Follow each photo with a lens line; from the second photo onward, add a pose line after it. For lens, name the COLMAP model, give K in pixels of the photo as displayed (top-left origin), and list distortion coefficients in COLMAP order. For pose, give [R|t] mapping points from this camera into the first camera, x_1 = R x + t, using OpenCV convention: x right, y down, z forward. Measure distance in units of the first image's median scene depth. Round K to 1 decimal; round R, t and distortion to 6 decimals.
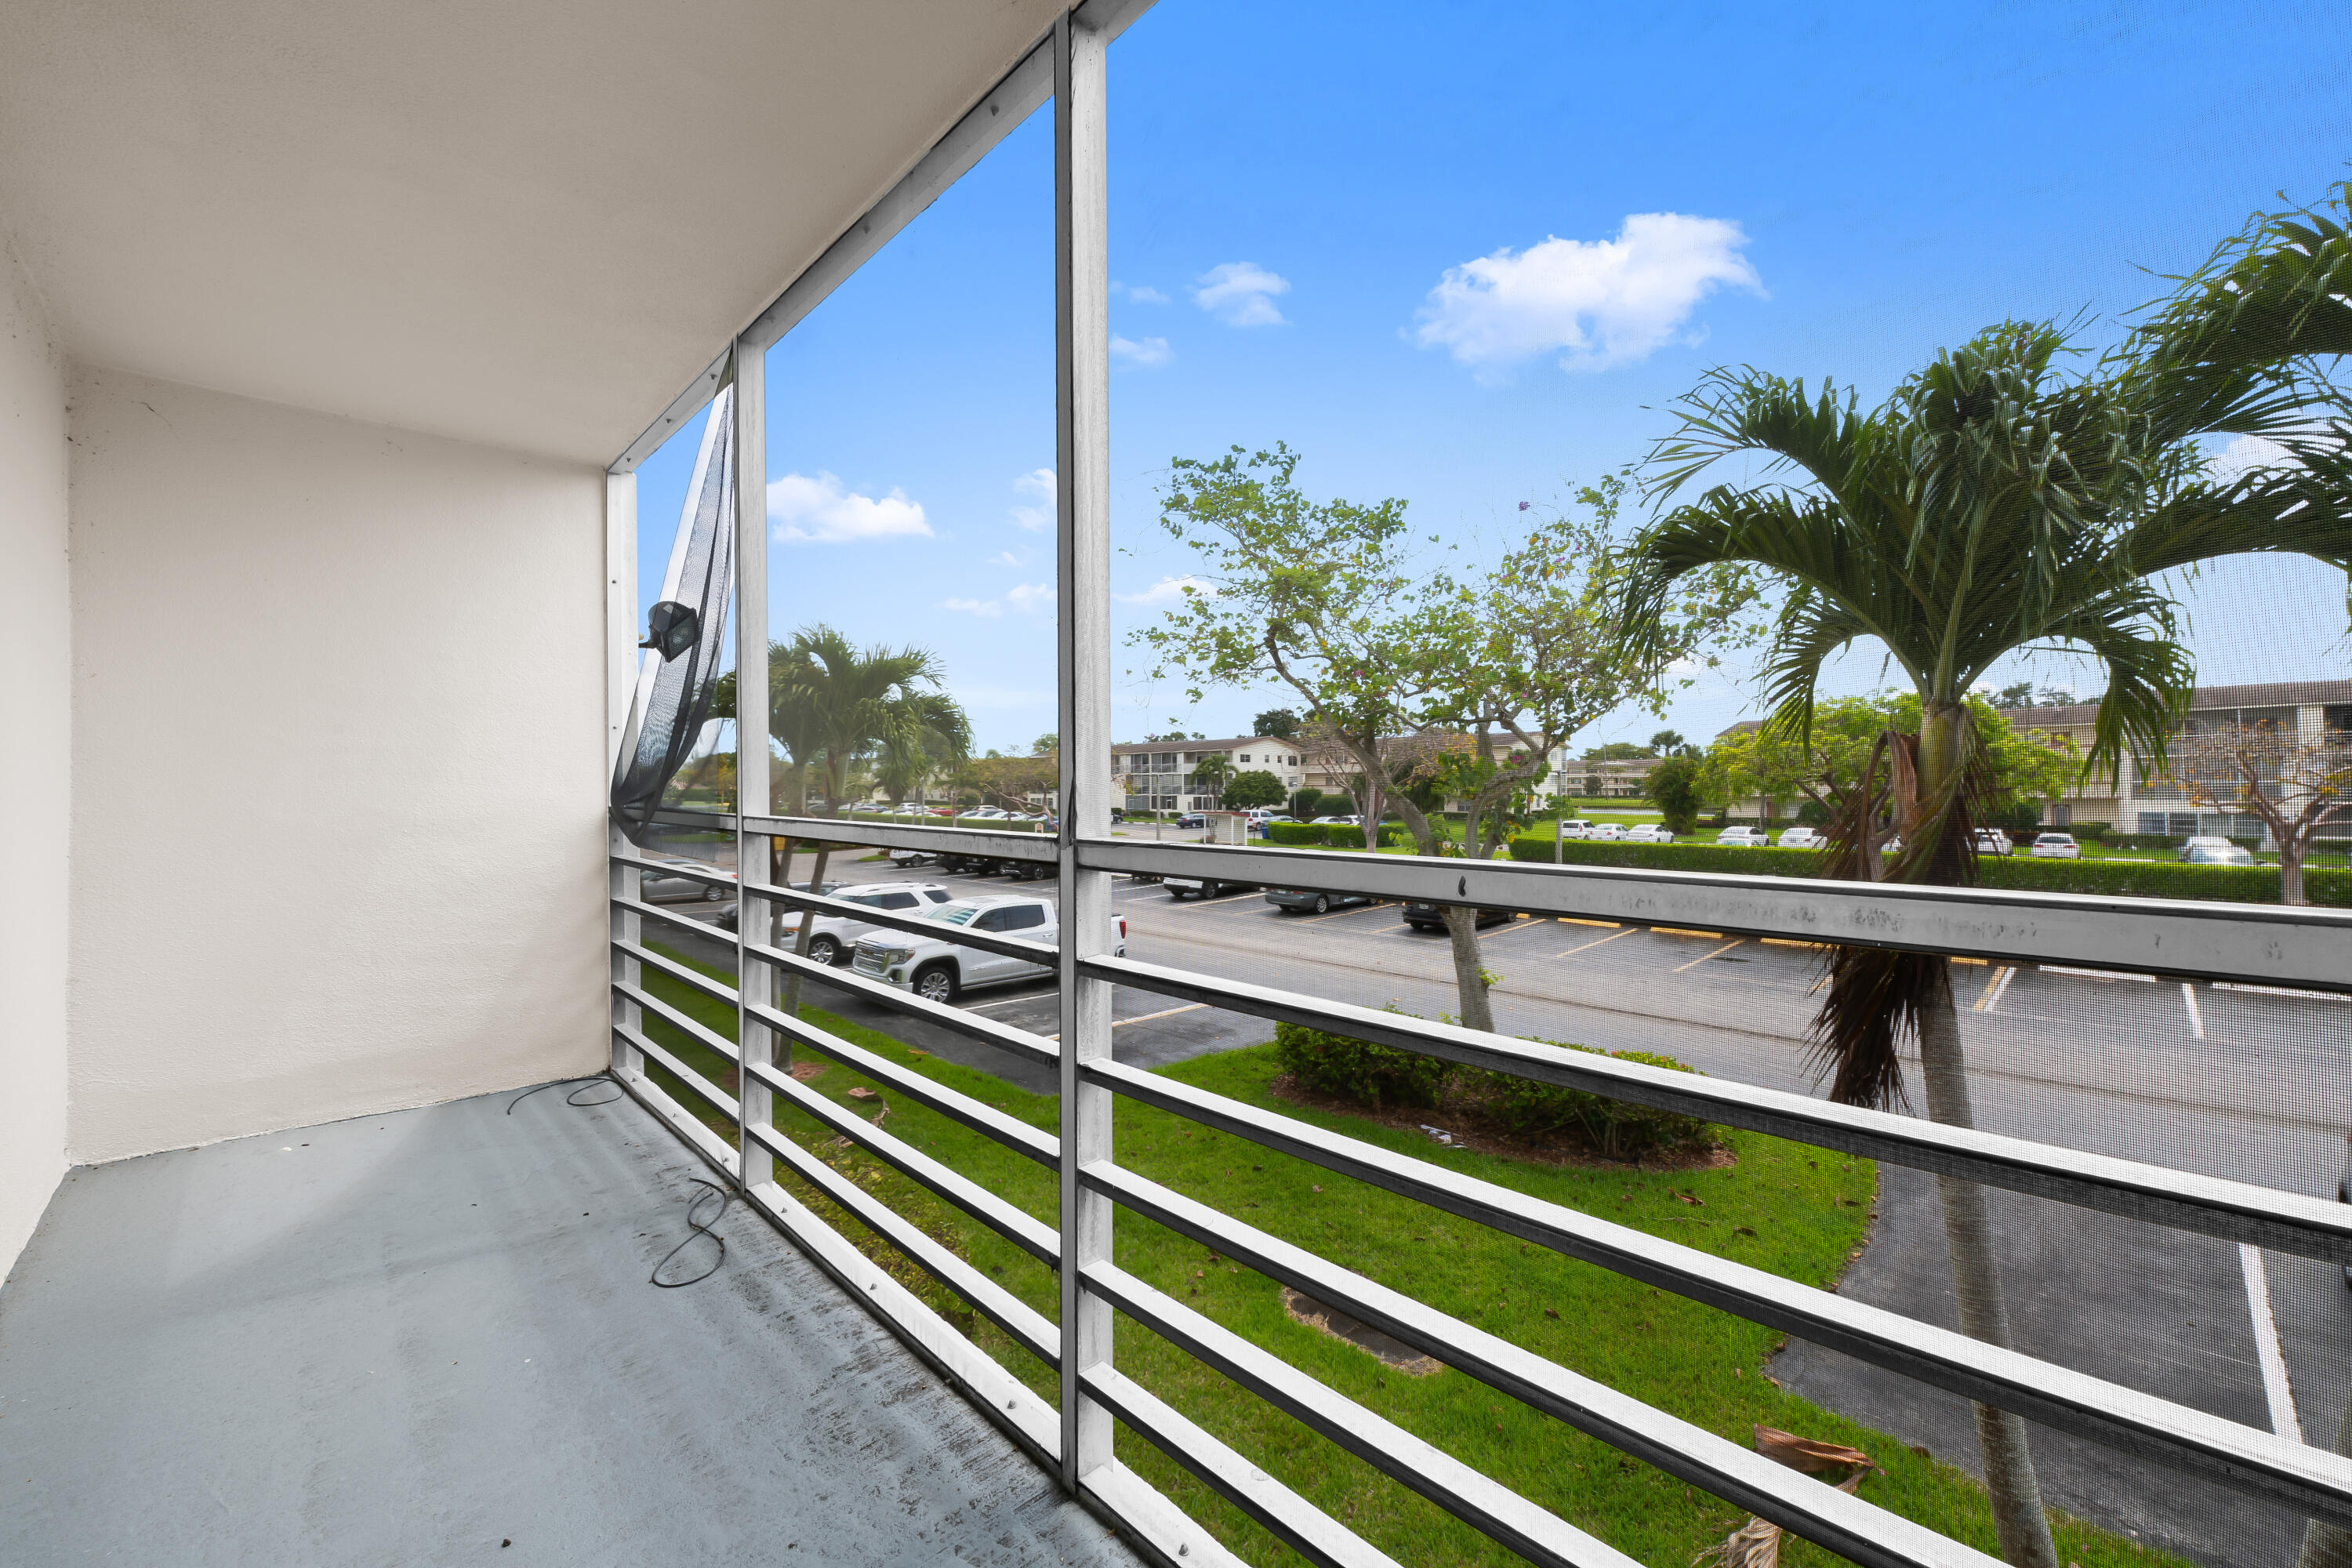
lens RADIAL K [[936.7, 0, 1199.3], [0, 936.7, 785.7], [0, 0, 1]] dist [-0.003765, -0.001368]
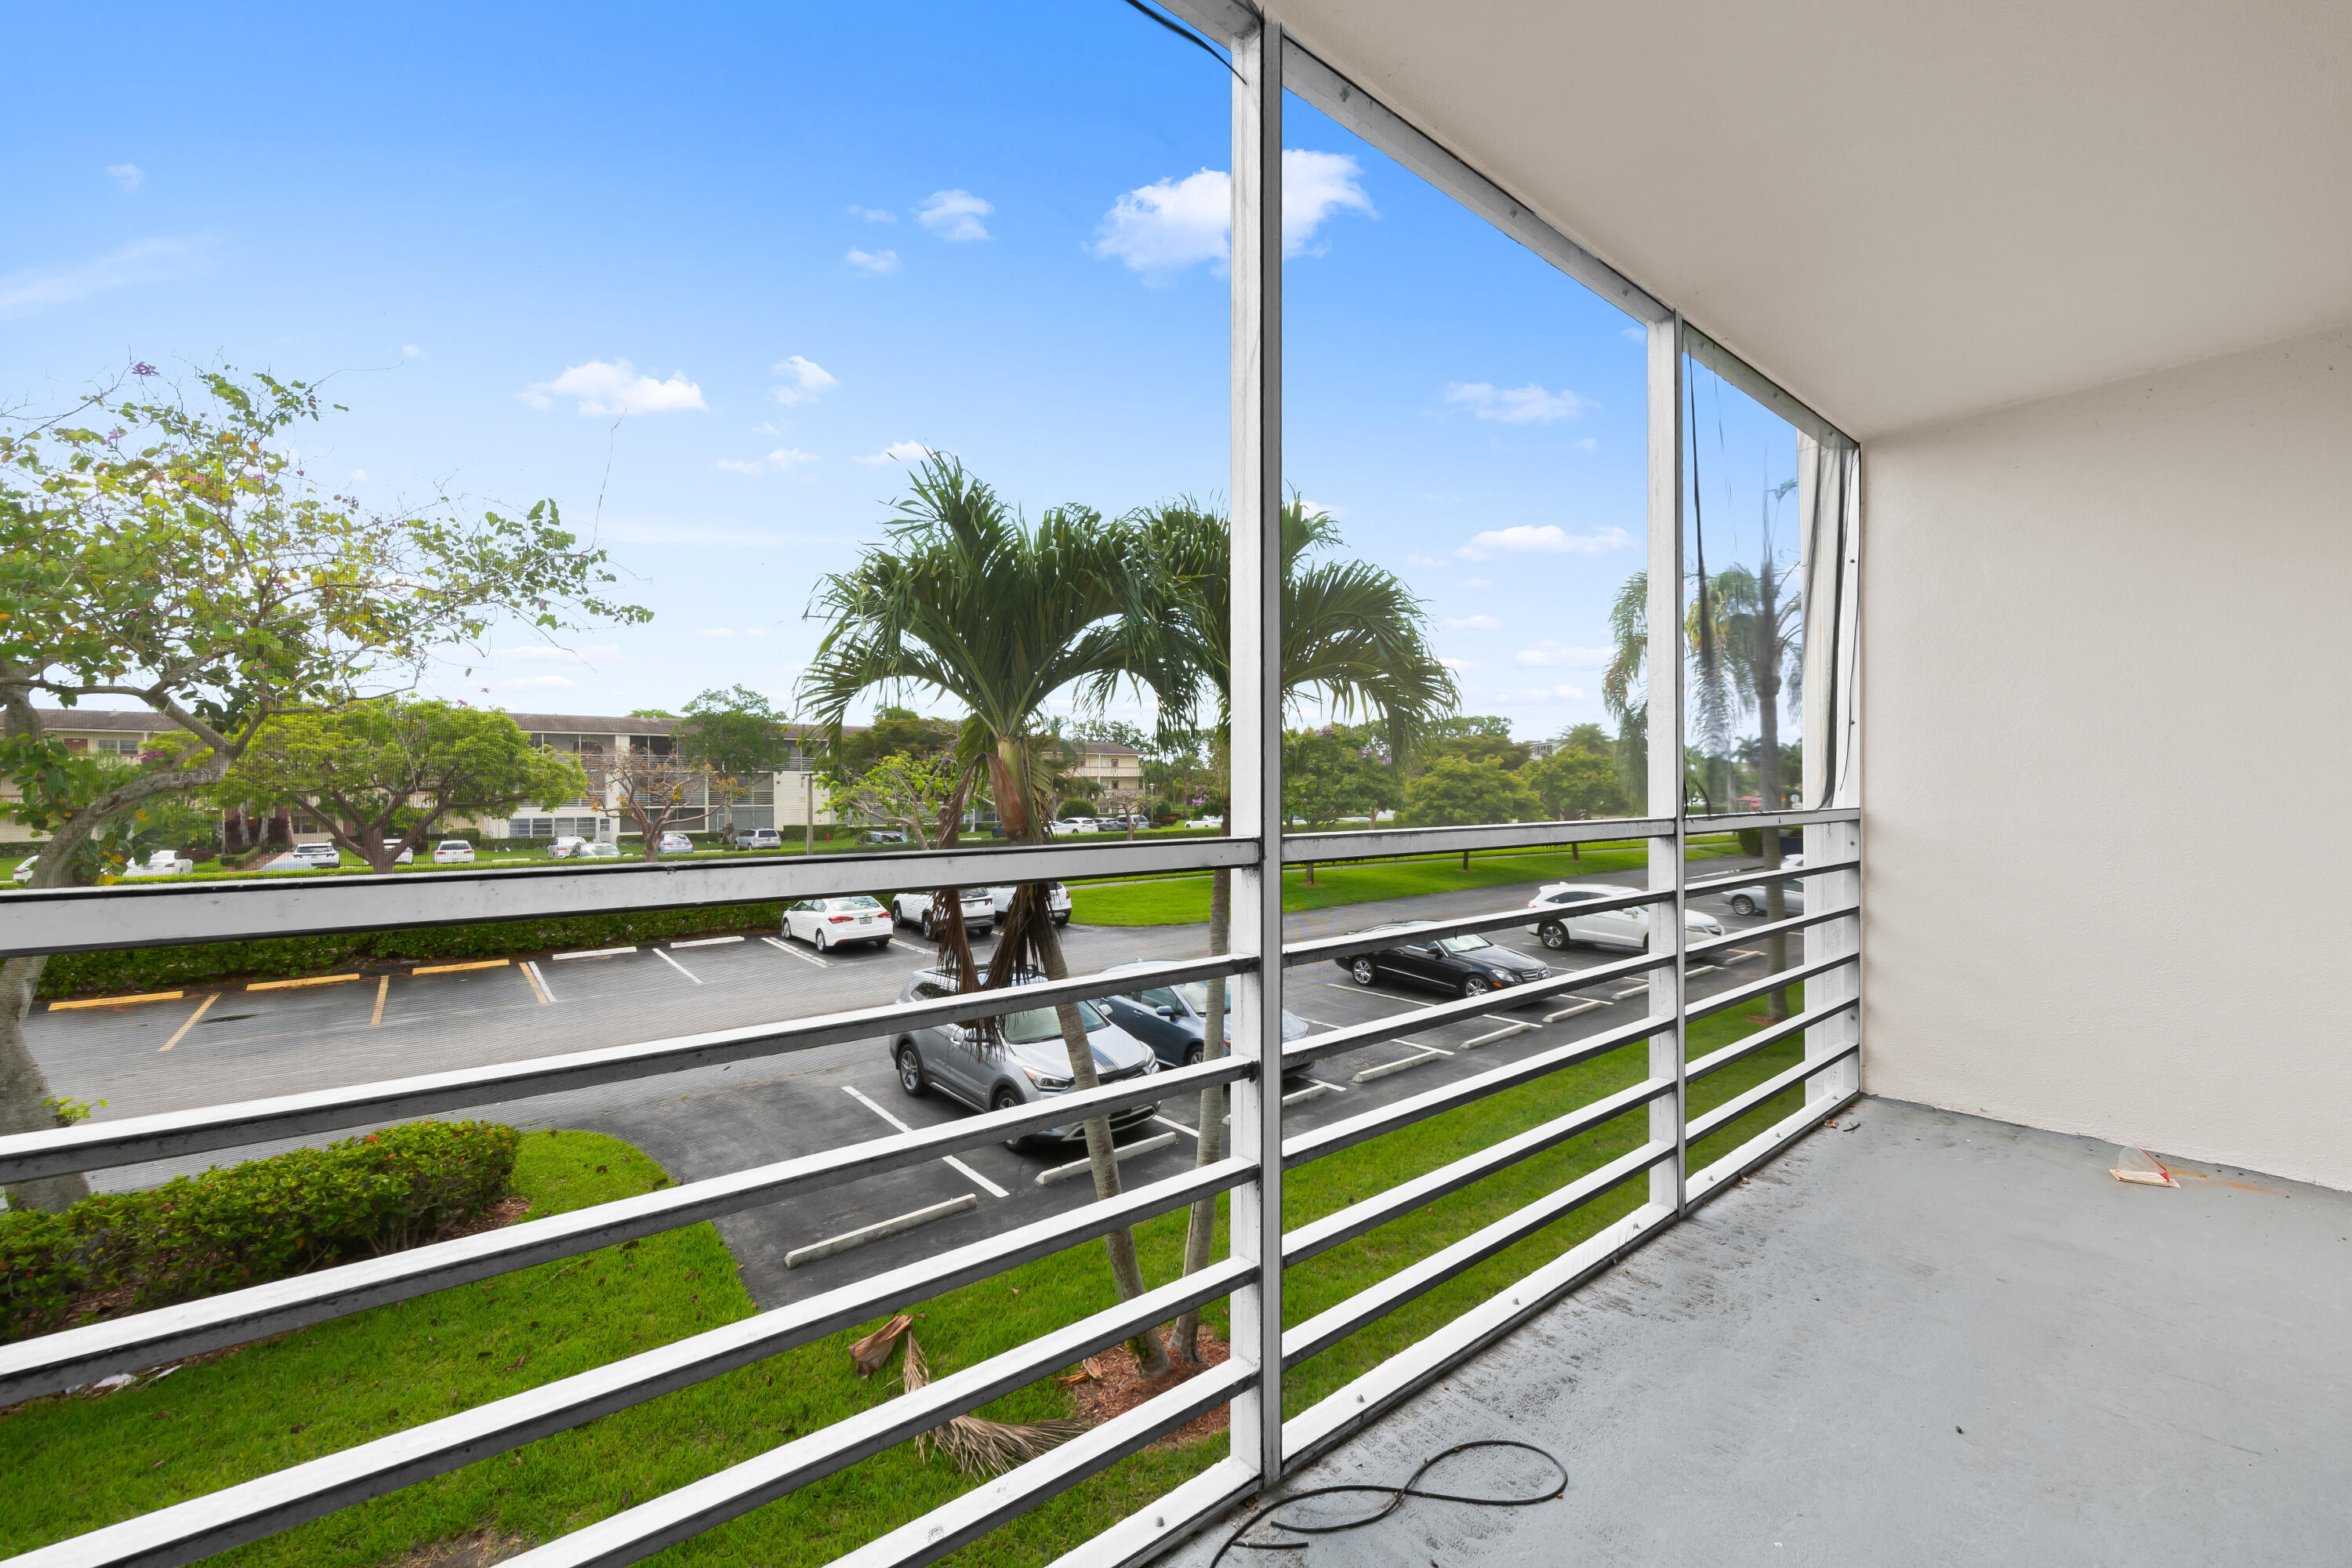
lens RADIAL K [[936.7, 0, 1190.2], [0, 936.7, 784.3], [0, 0, 1]] dist [-0.003765, -0.001368]
pose [[0.089027, 0.006249, 0.996010, -1.323505], [0.006695, 0.999954, -0.006872, 0.004434], [-0.996007, 0.007281, 0.088981, 1.226823]]
